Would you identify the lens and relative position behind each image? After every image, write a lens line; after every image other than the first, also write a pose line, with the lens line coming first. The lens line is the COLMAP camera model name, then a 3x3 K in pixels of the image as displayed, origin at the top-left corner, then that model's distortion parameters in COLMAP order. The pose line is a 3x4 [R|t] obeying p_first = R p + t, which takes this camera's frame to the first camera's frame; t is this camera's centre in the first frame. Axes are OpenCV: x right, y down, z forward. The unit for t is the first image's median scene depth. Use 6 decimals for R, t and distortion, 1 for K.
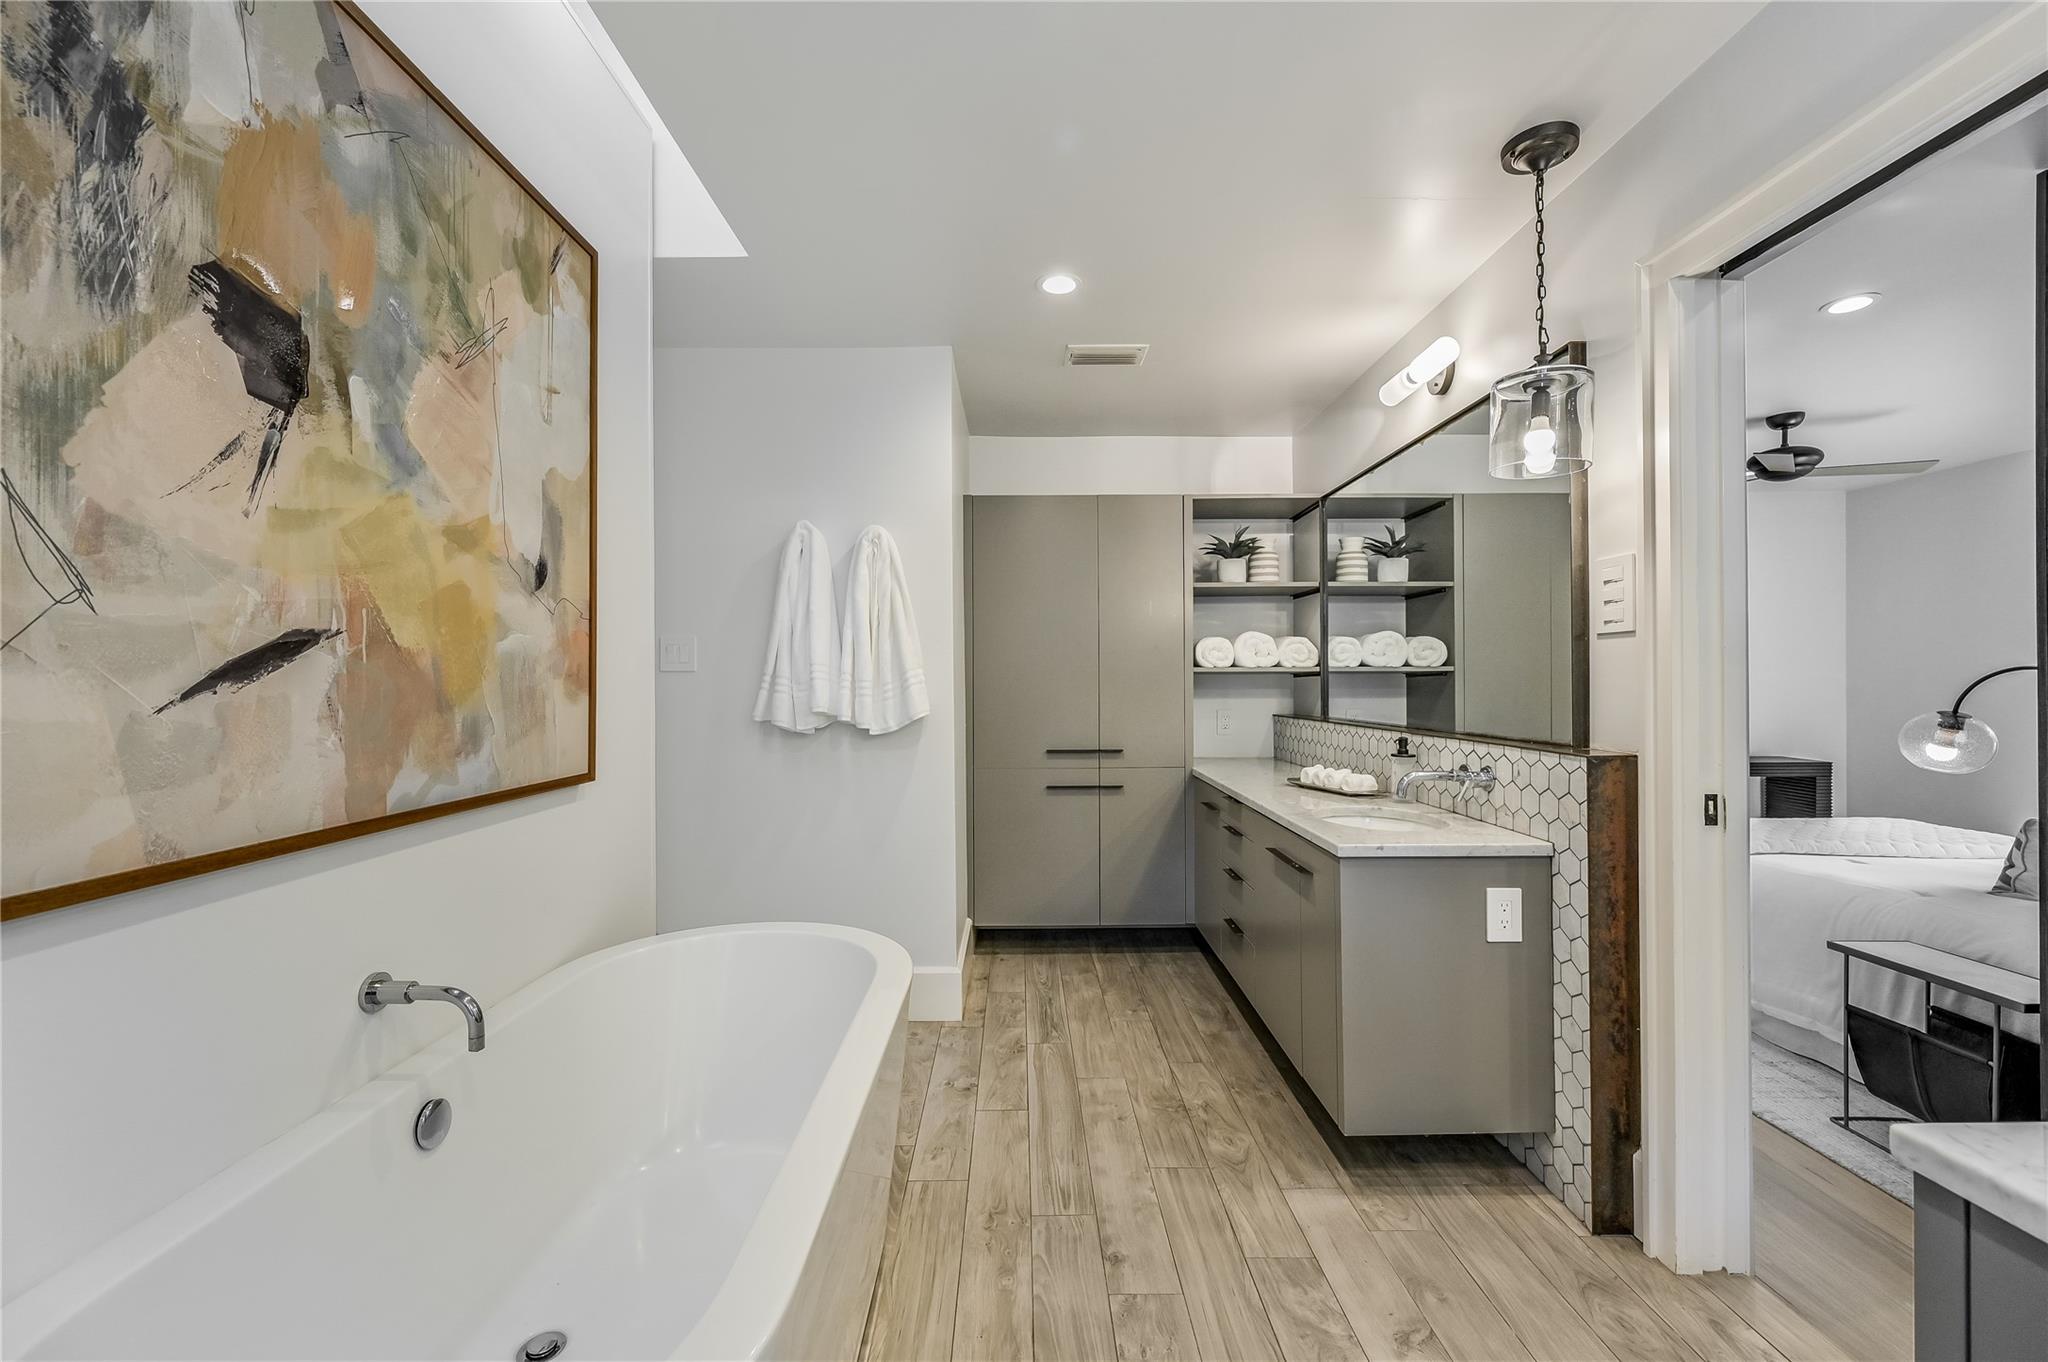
lens RADIAL K [[821.5, 0, 1025.6], [0, 821.5, 679.0], [0, 0, 1]] dist [-0.004062, 0.000941]
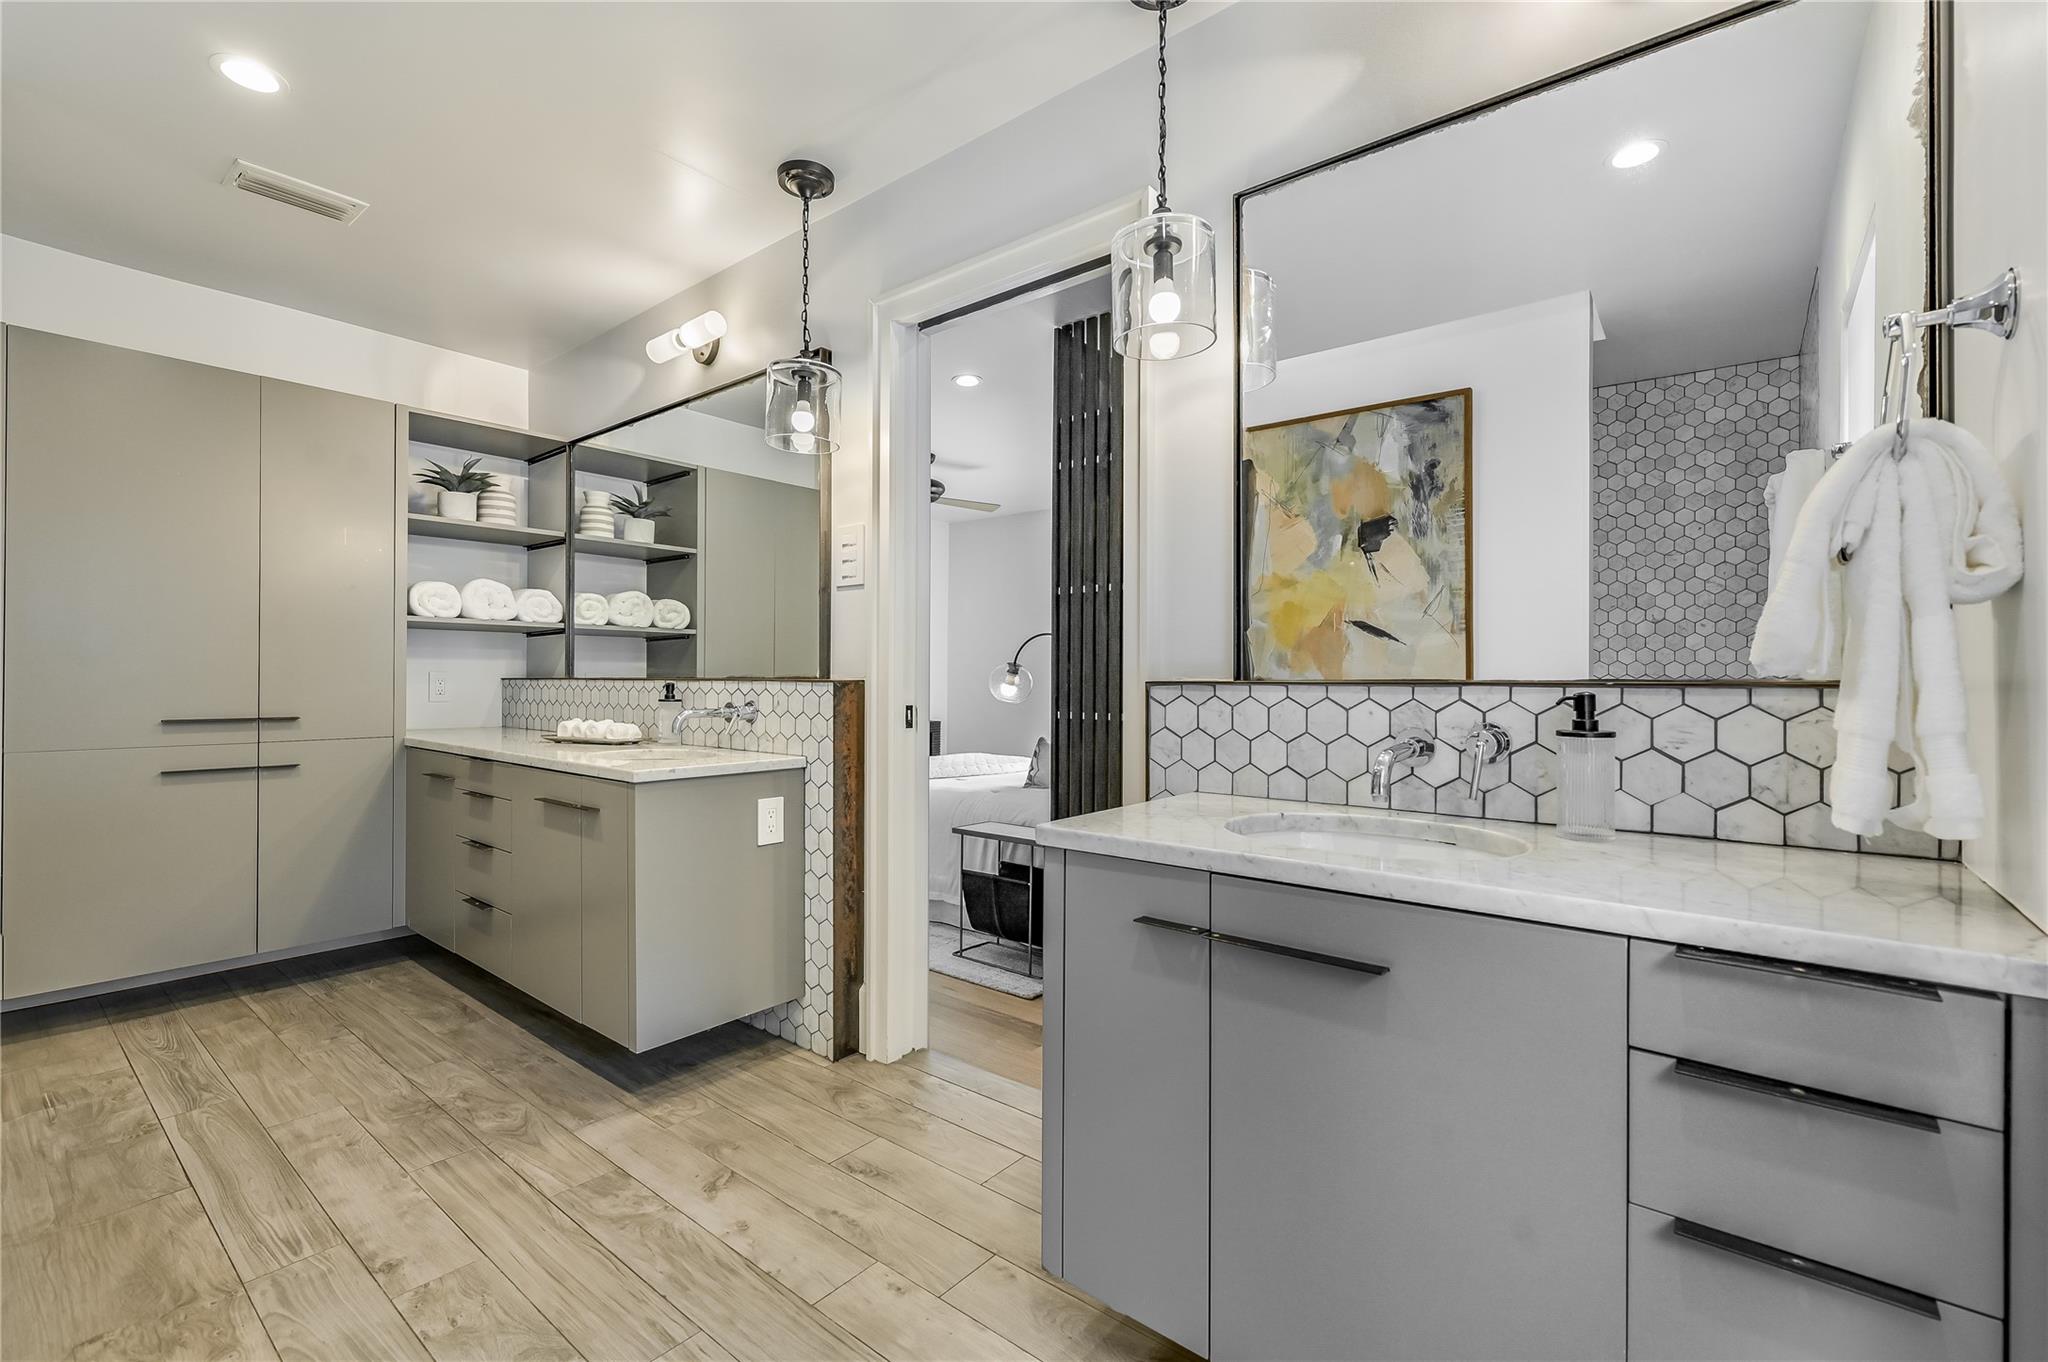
lens RADIAL K [[888.5, 0, 1010.5], [0, 888.5, 675.5], [0, 0, 1]] dist [0.002382, -0.000404]
pose [[0.641775, 0.009793, 0.766830, -0.171148], [-0.009029, 0.999946, -0.005214, 0.085437], [-0.766840, -0.003578, 0.641829, -0.073671]]
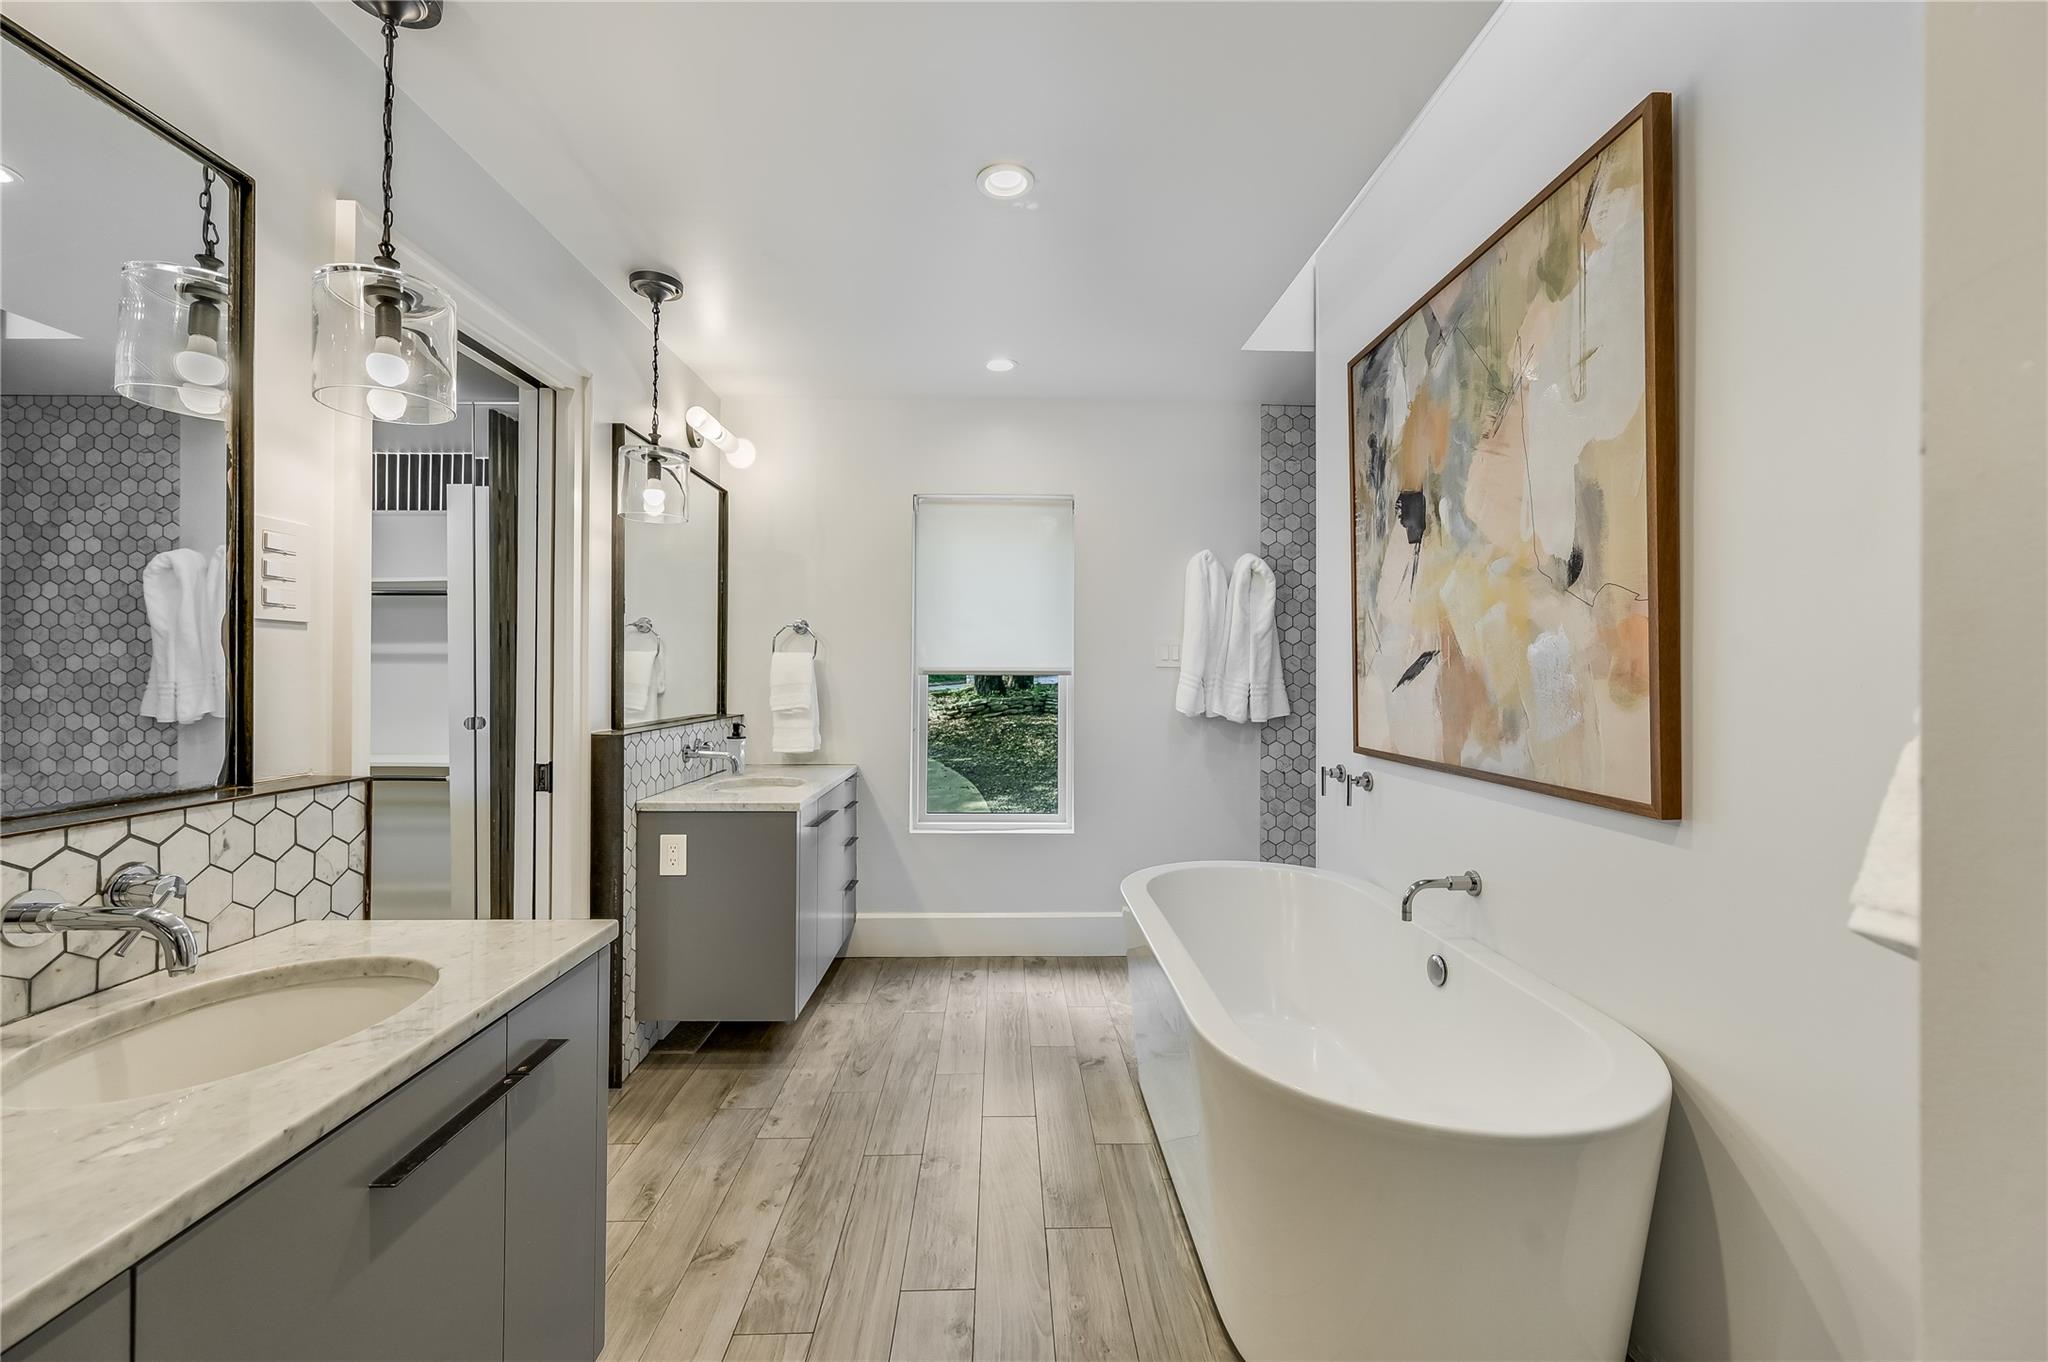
lens RADIAL K [[821.5, 0, 1017.6], [0, 821.5, 675.6], [0, 0, 1]] dist [-0.004062, 0.000941]
pose [[-0.999893, 0.002158, -0.014467, 0.052378], [0.002167, 0.999997, -0.000621, -0.004227], [0.014466, -0.000652, -0.999895, 1.709635]]
